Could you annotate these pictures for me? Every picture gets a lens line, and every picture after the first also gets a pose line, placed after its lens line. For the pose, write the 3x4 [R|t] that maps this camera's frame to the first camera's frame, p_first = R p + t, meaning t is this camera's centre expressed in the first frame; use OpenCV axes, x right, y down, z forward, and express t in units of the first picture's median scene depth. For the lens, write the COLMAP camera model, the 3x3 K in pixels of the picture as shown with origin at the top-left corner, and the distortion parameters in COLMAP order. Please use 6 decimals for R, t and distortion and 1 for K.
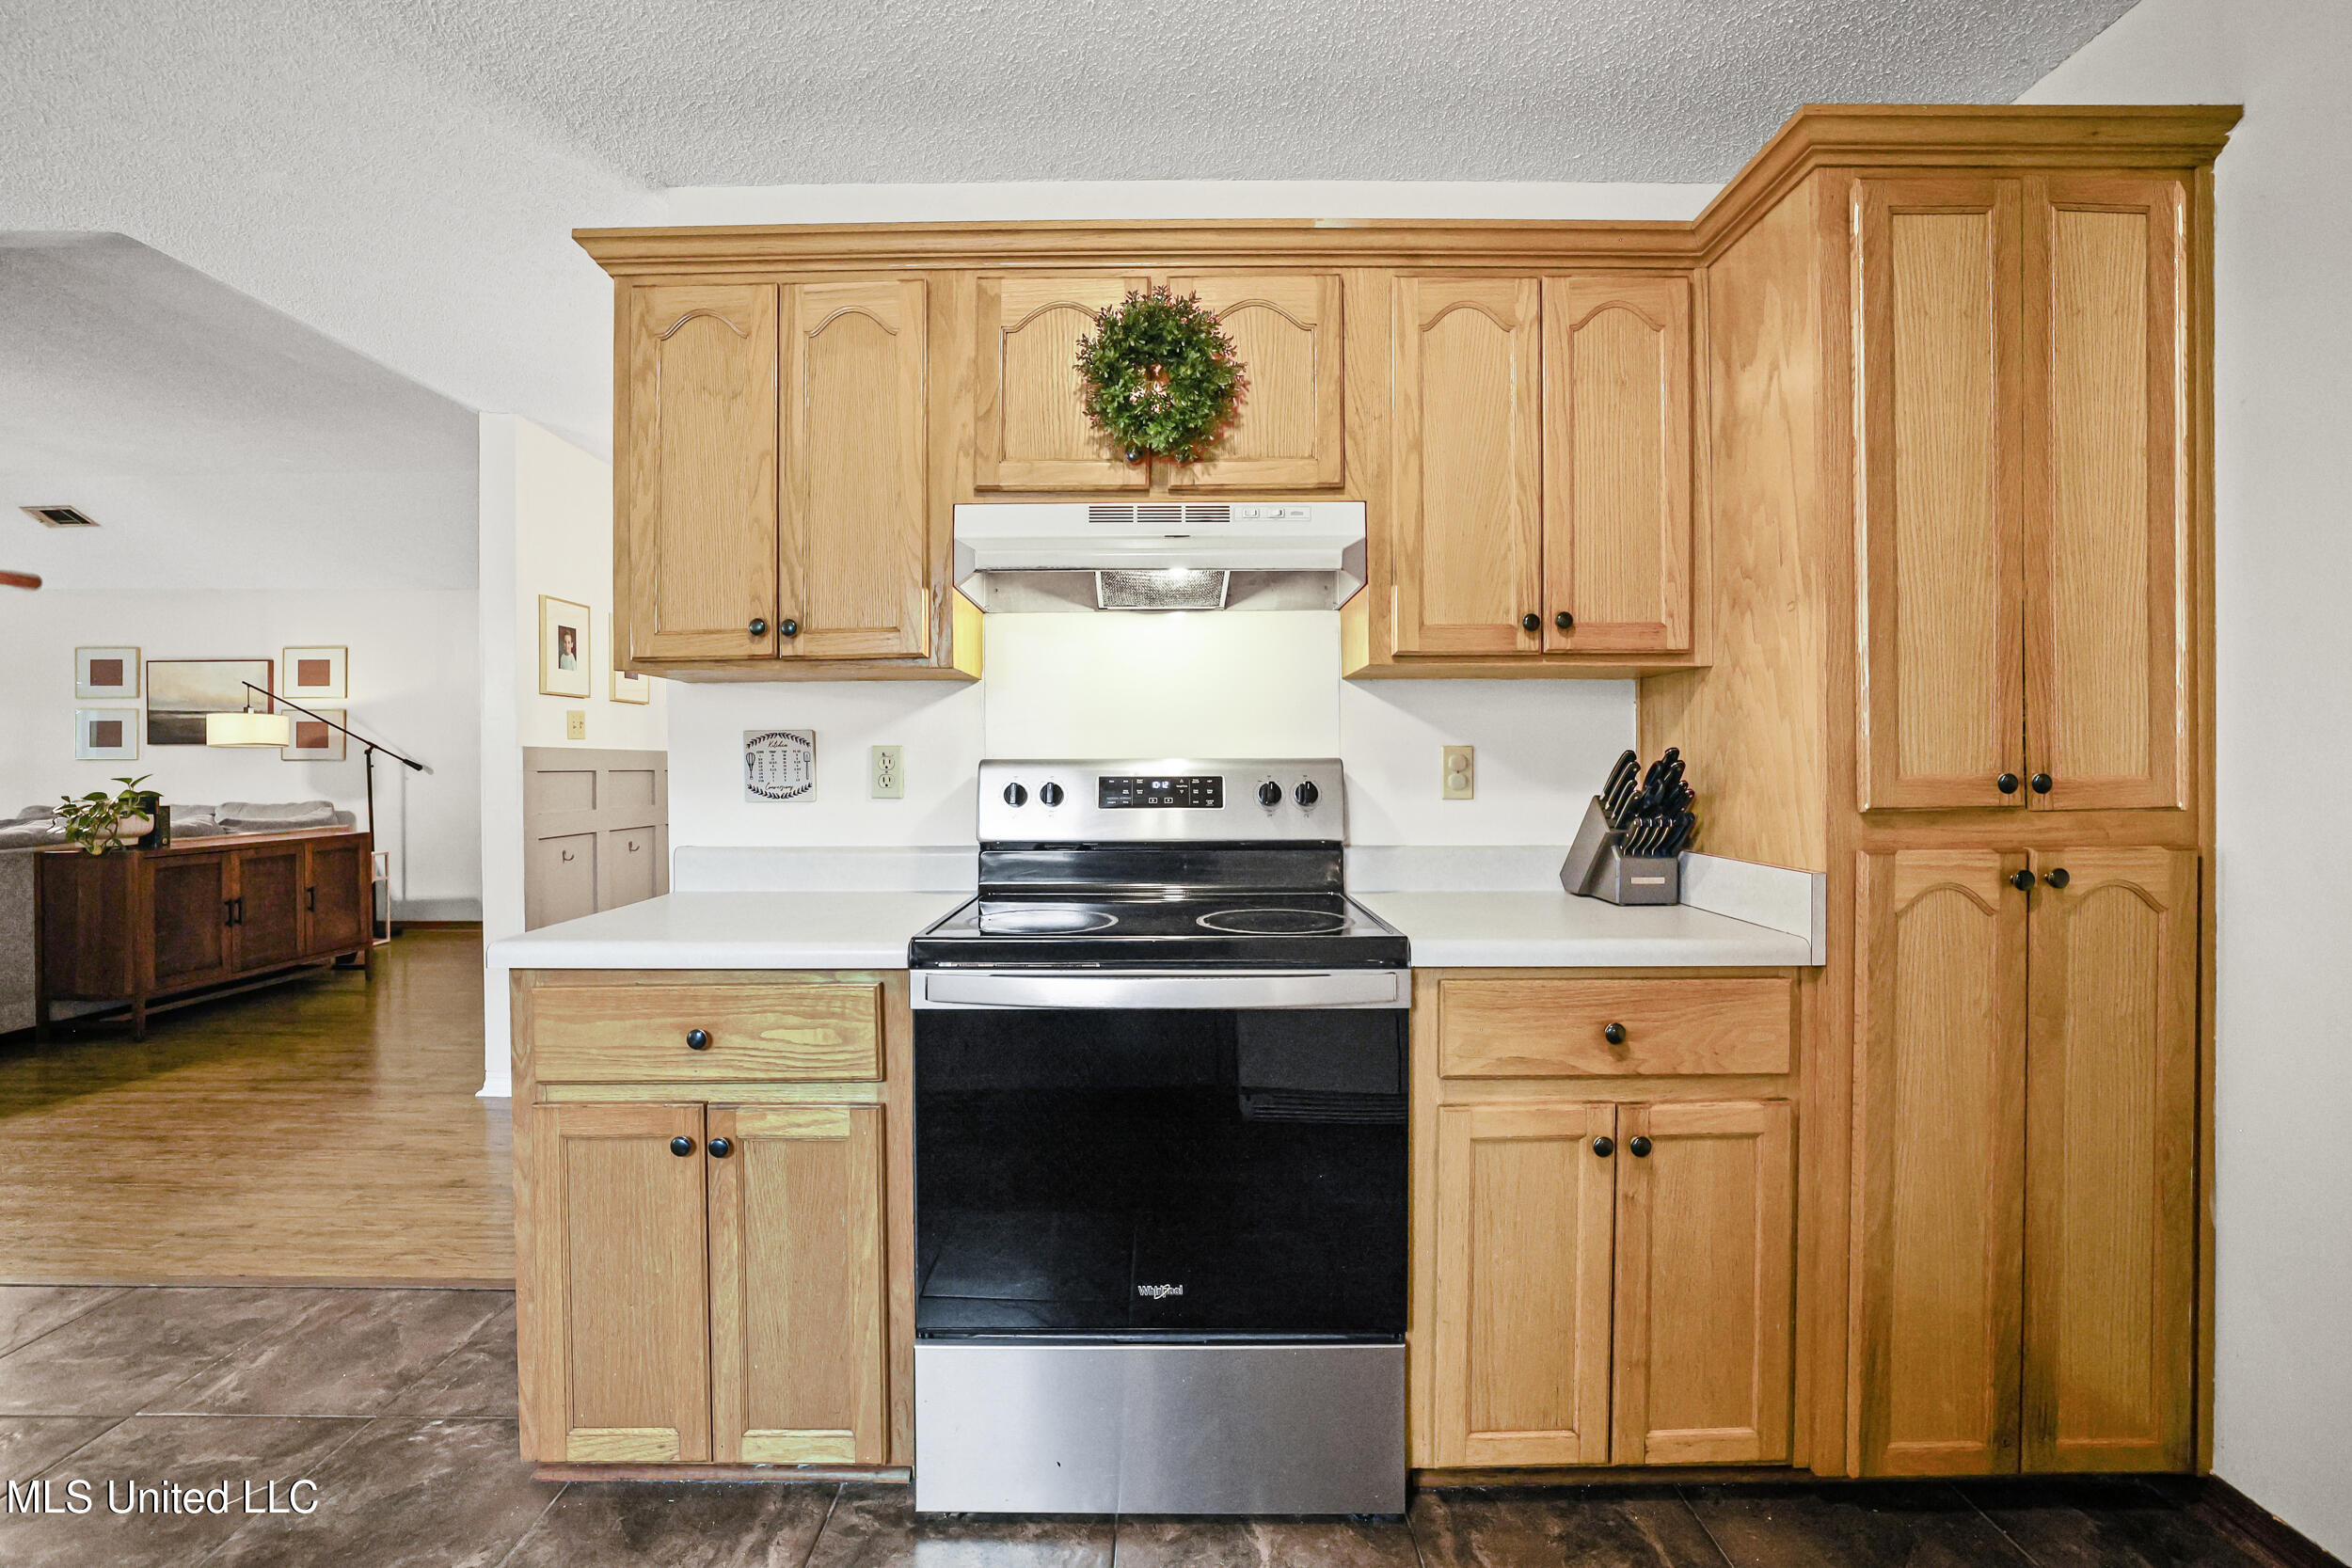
lens RADIAL K [[1005.0, 0, 1171.7], [0, 1005.0, 772.5], [0, 0, 1]] dist [-0.045381, 0.015046]
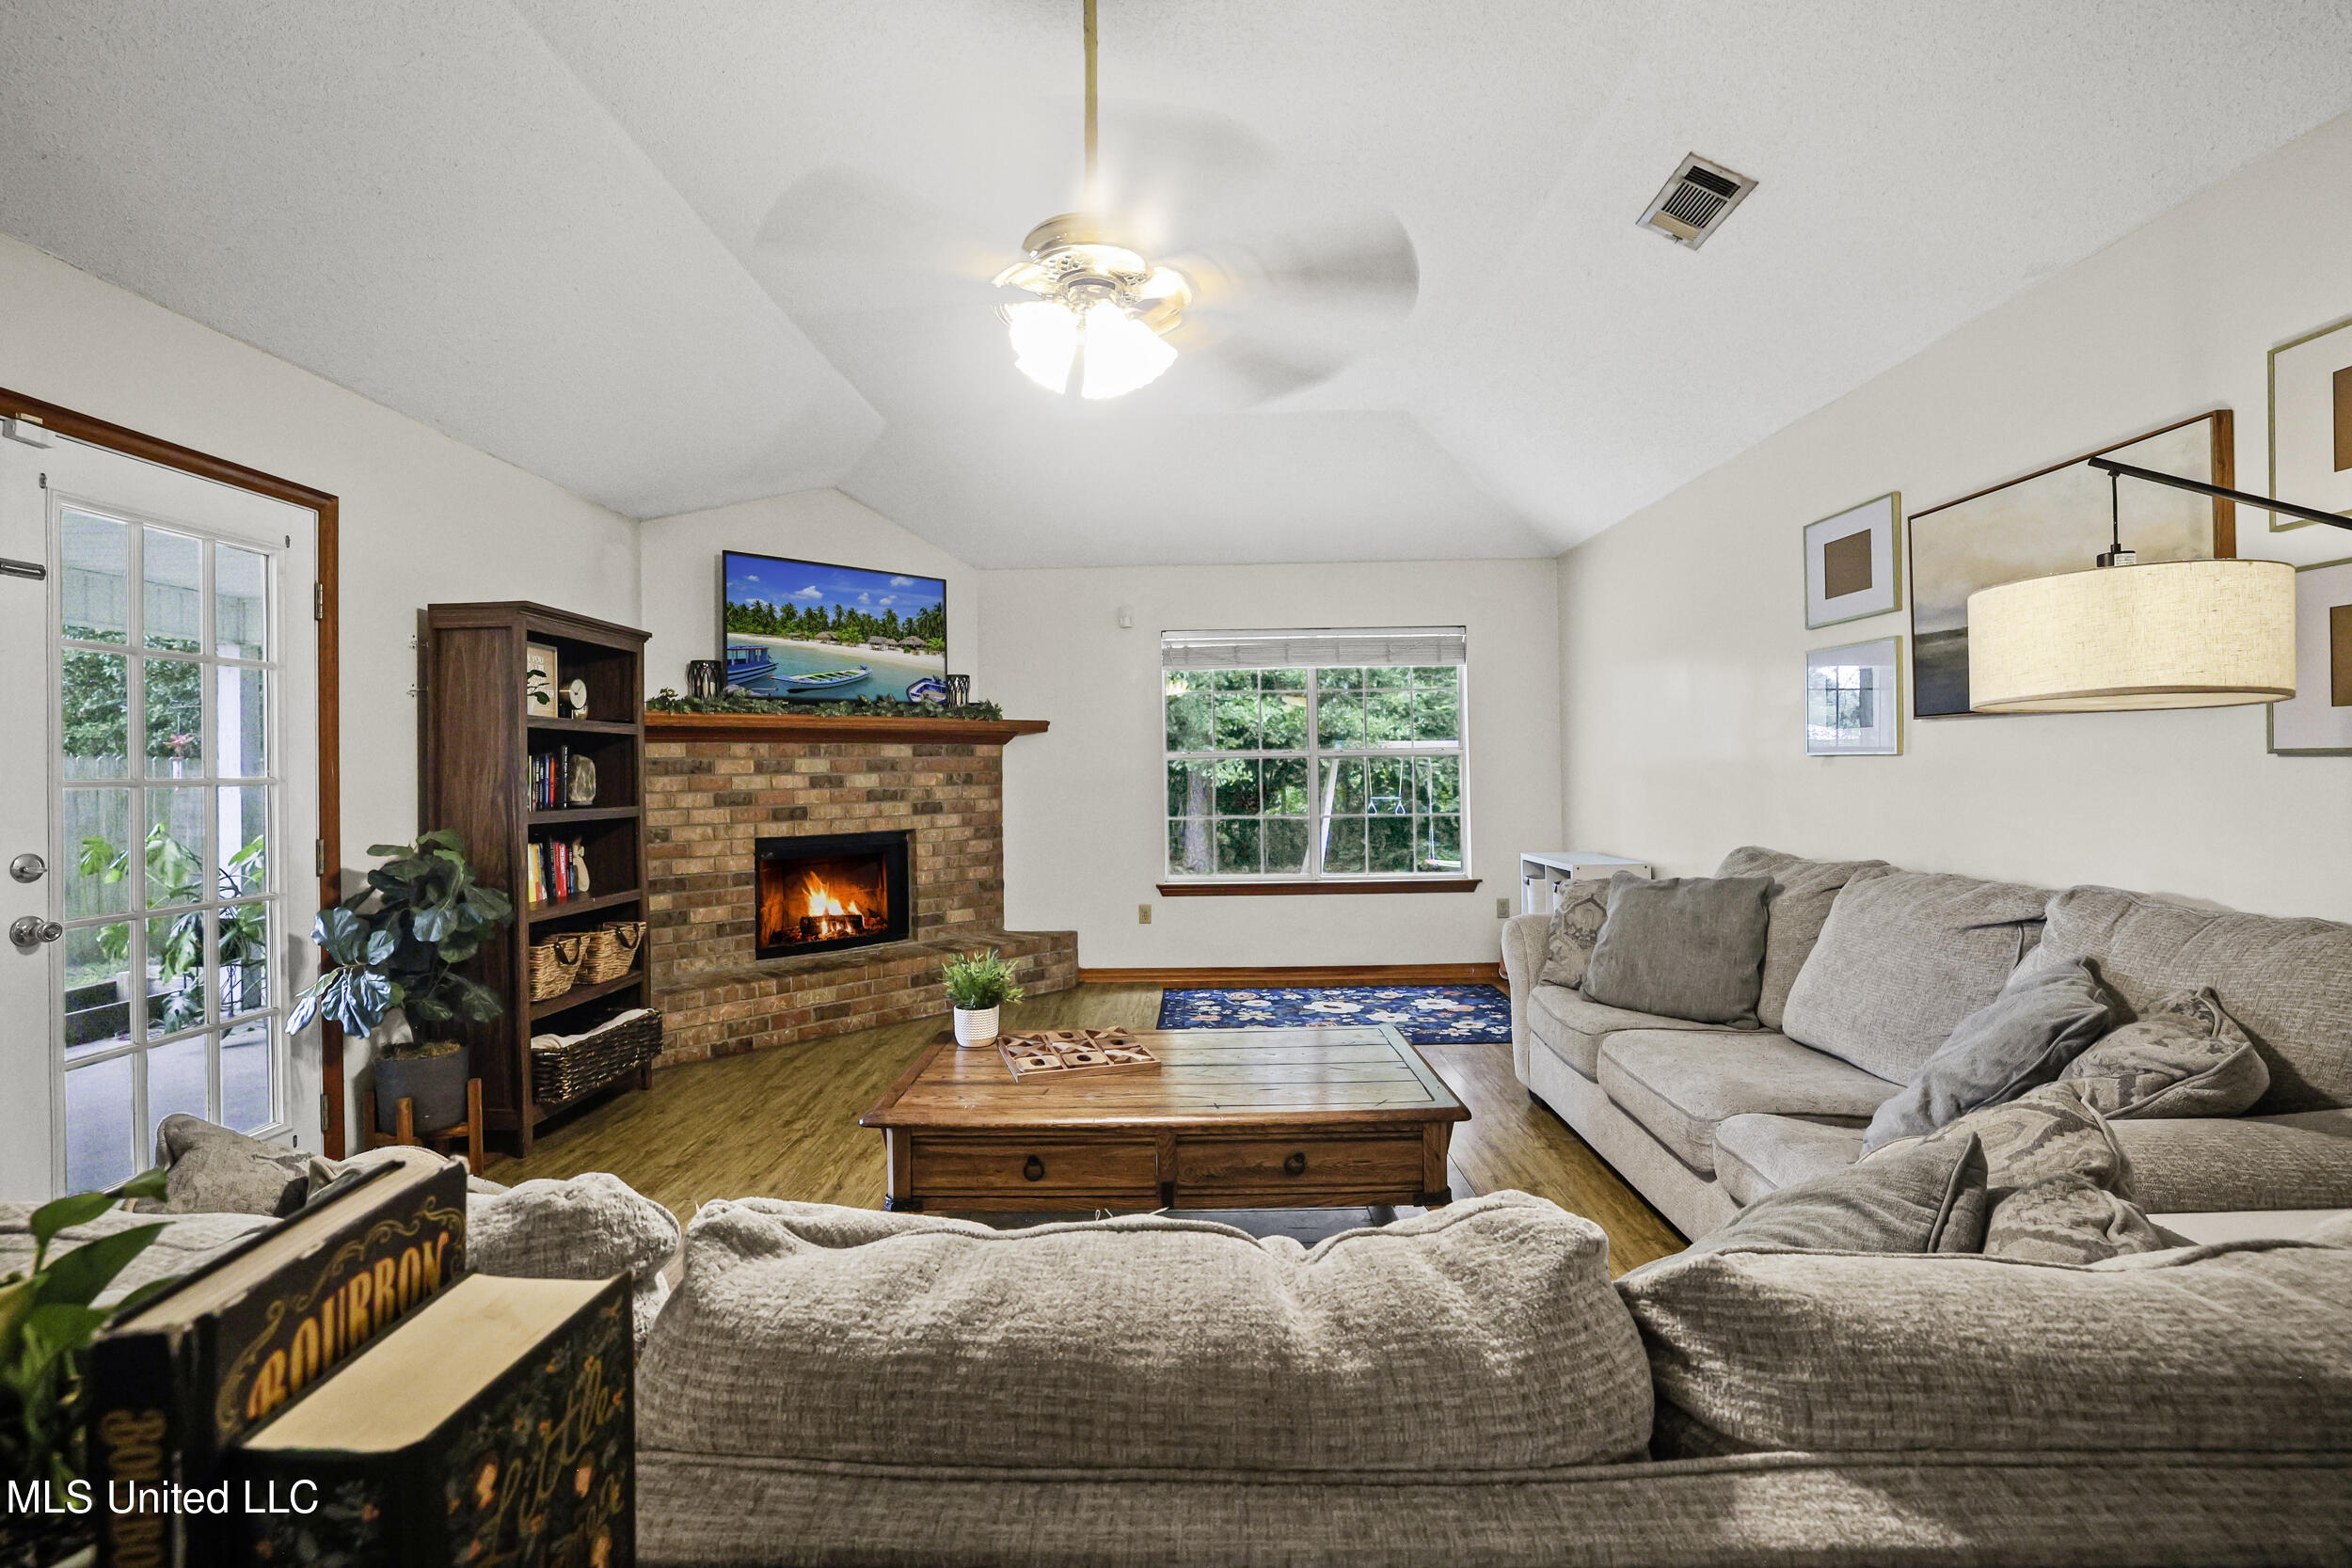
lens RADIAL K [[1005.0, 0, 1171.7], [0, 1005.0, 772.5], [0, 0, 1]] dist [-0.045381, 0.015046]
pose [[-0.014526, 0.003823, -0.999887, -0.624410], [0.002007, 0.999991, 0.003794, -0.006388], [0.999892, -0.001952, -0.014533, 0.687630]]
